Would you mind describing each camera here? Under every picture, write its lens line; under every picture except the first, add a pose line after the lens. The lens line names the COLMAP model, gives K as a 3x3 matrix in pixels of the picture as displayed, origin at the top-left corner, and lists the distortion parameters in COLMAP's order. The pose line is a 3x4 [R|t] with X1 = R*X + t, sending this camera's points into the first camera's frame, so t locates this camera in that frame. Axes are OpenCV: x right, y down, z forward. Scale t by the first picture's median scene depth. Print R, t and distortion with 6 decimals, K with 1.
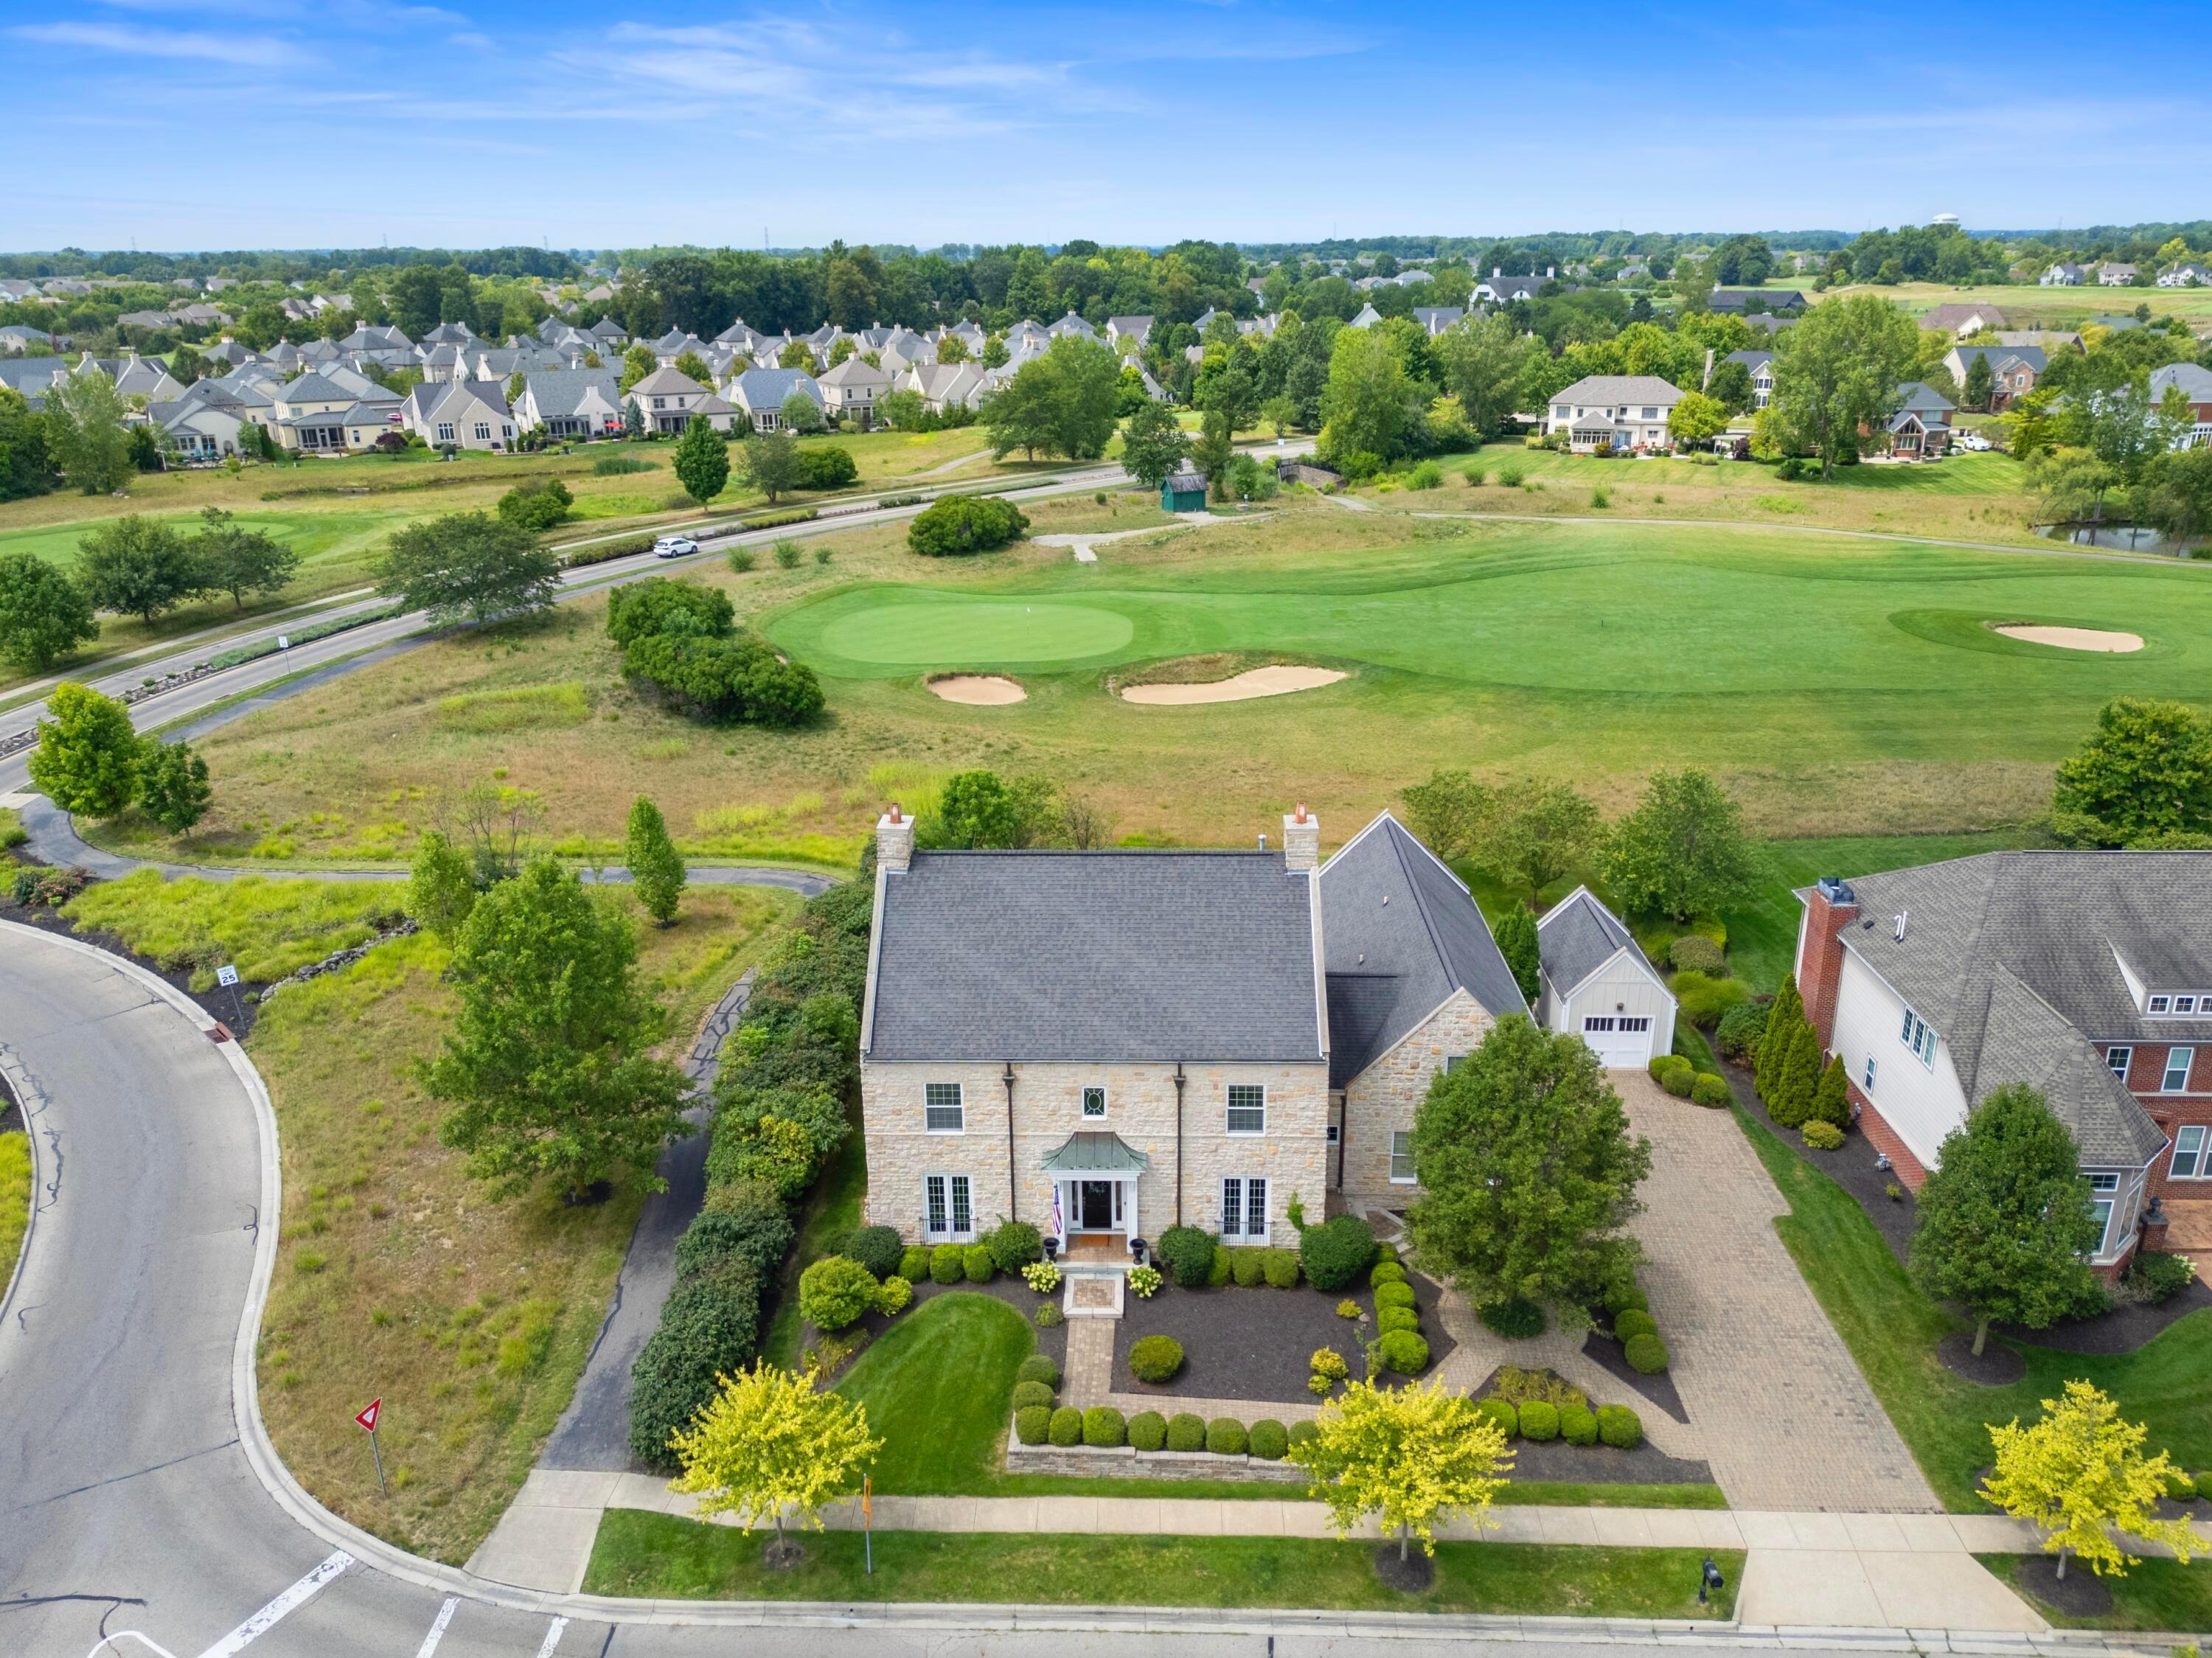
lens RADIAL K [[1592.9, 0, 1106.0], [0, 1592.9, 829.0], [0, 0, 1]] dist [0.062096, -0.051878]
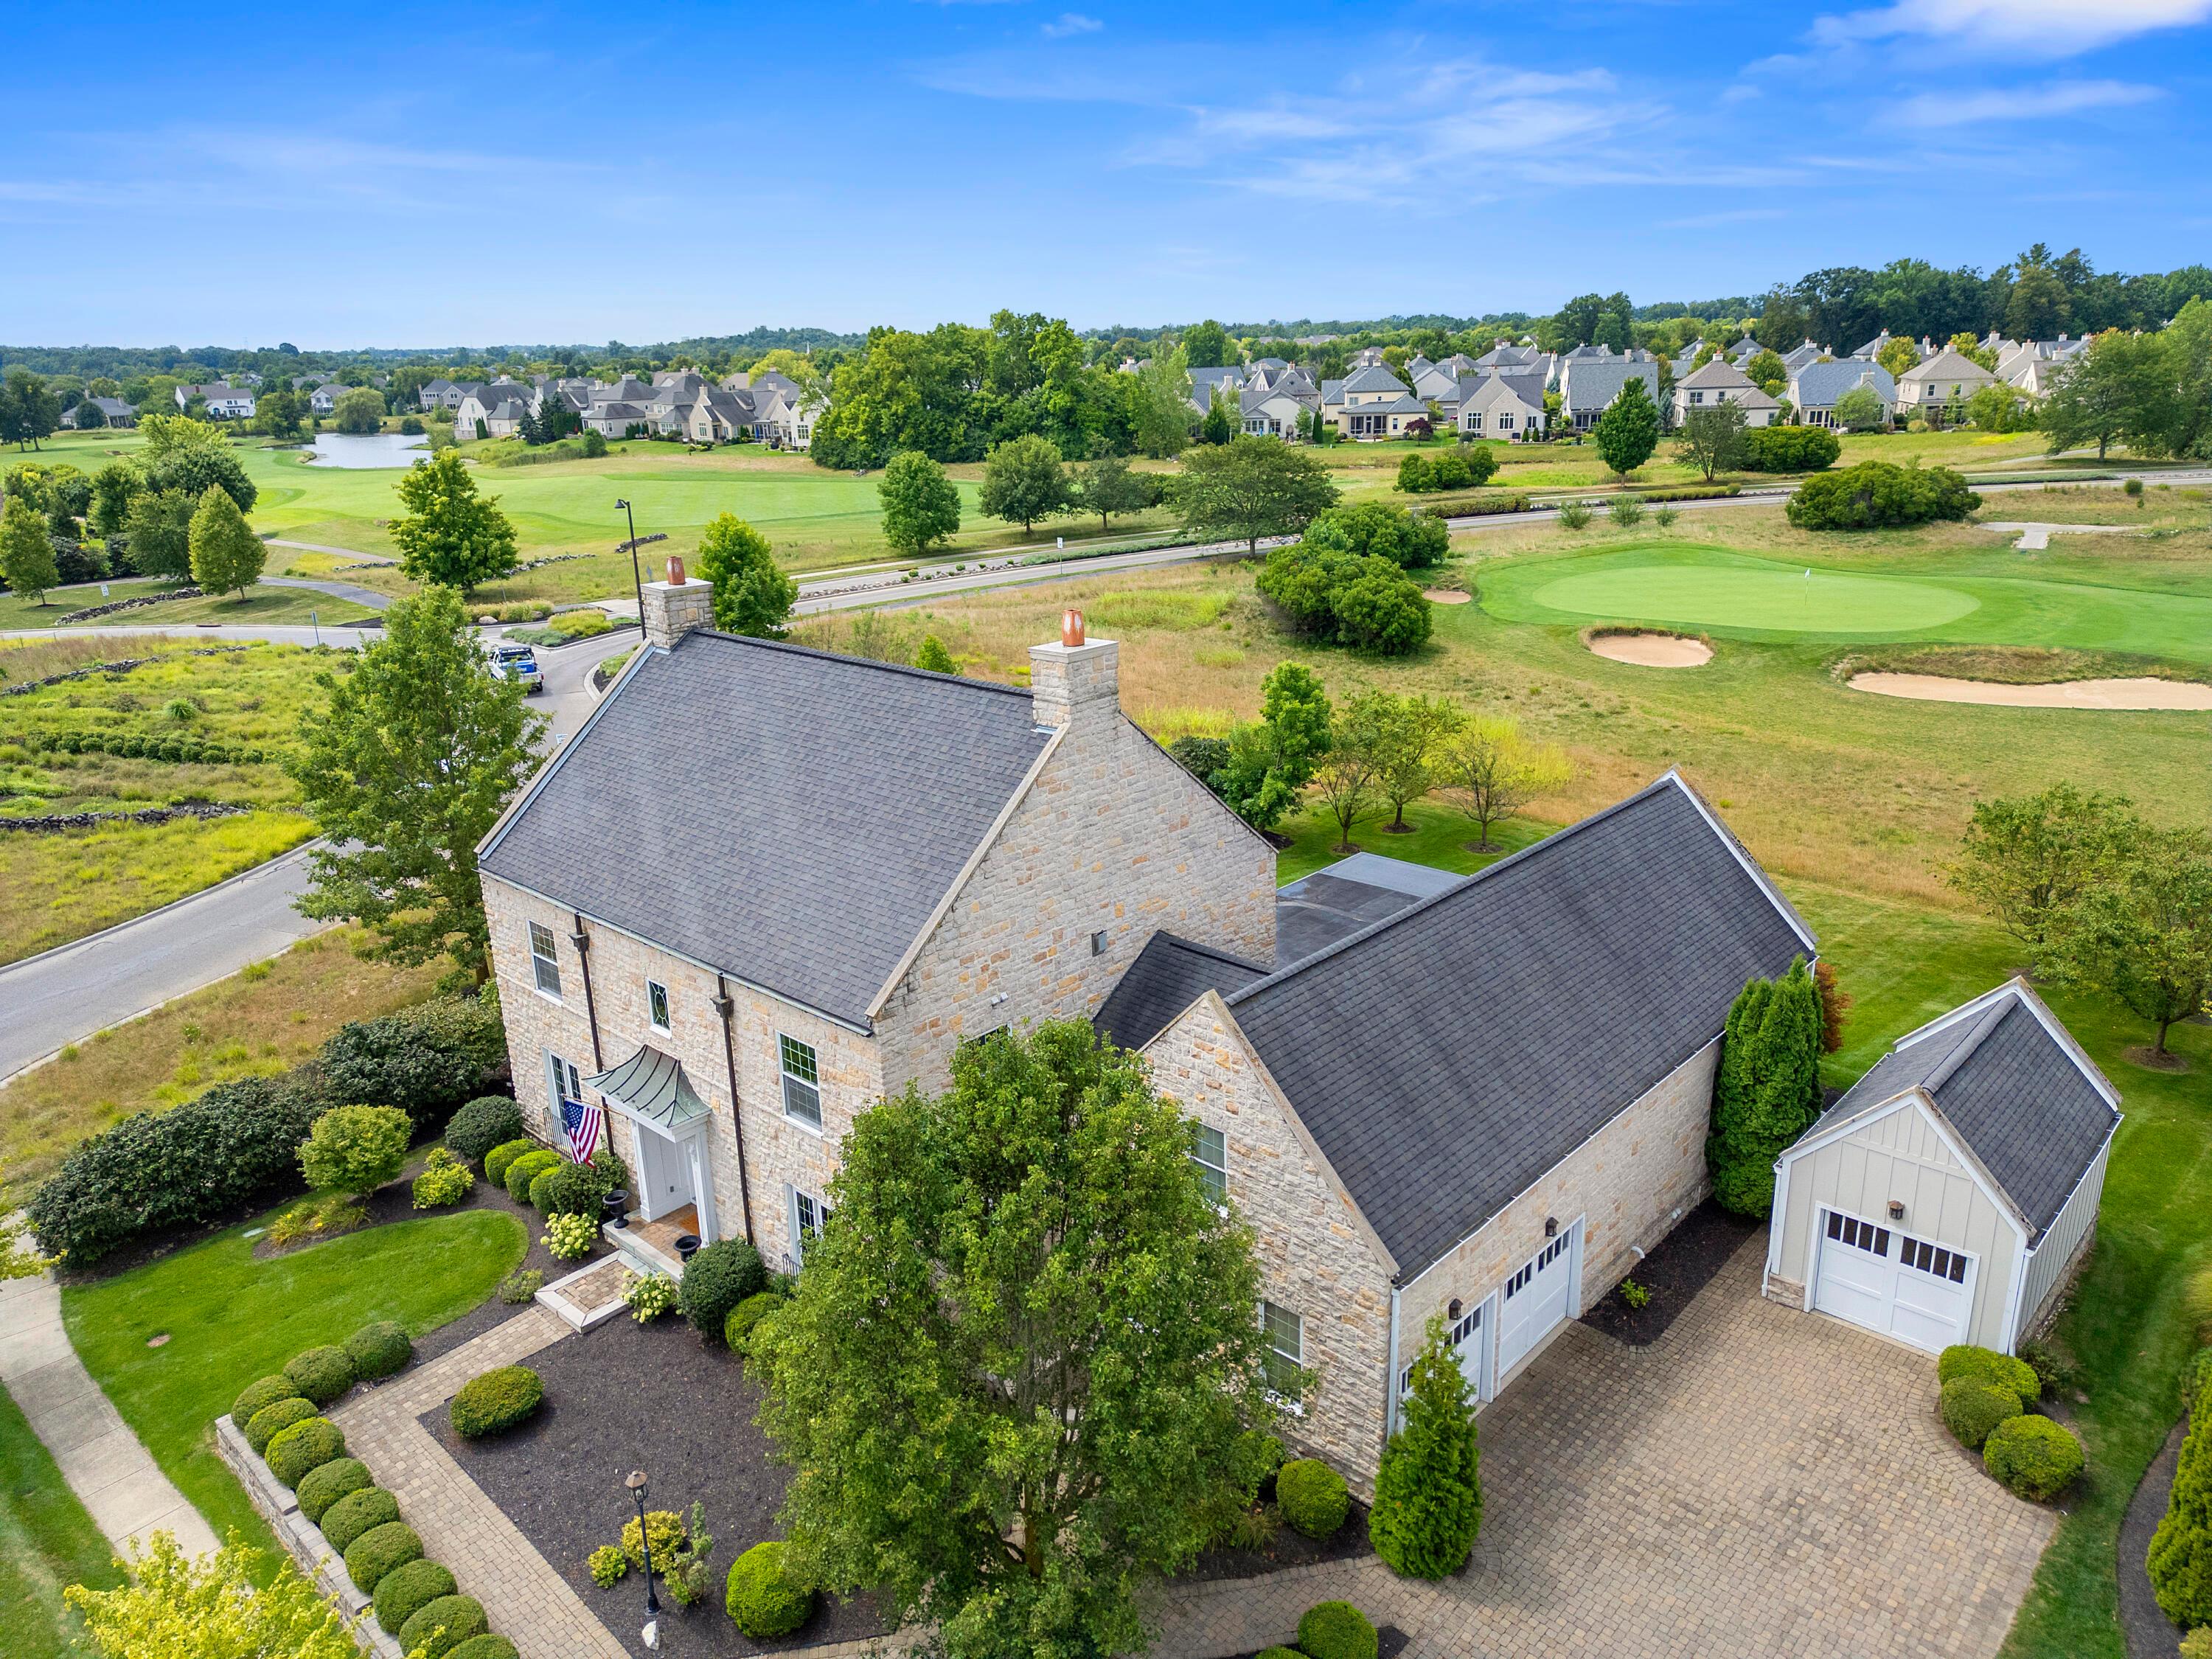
lens RADIAL K [[1540.0, 0, 1106.0], [0, 1540.0, 829.5], [0, 0, 1]] dist [0.052703, -0.053004]
pose [[0.753769, 0.188263, -0.629594, 0.507767], [-0.200844, 0.978239, 0.052059, 0.030549], [0.625695, 0.087210, 0.775178, 0.607573]]
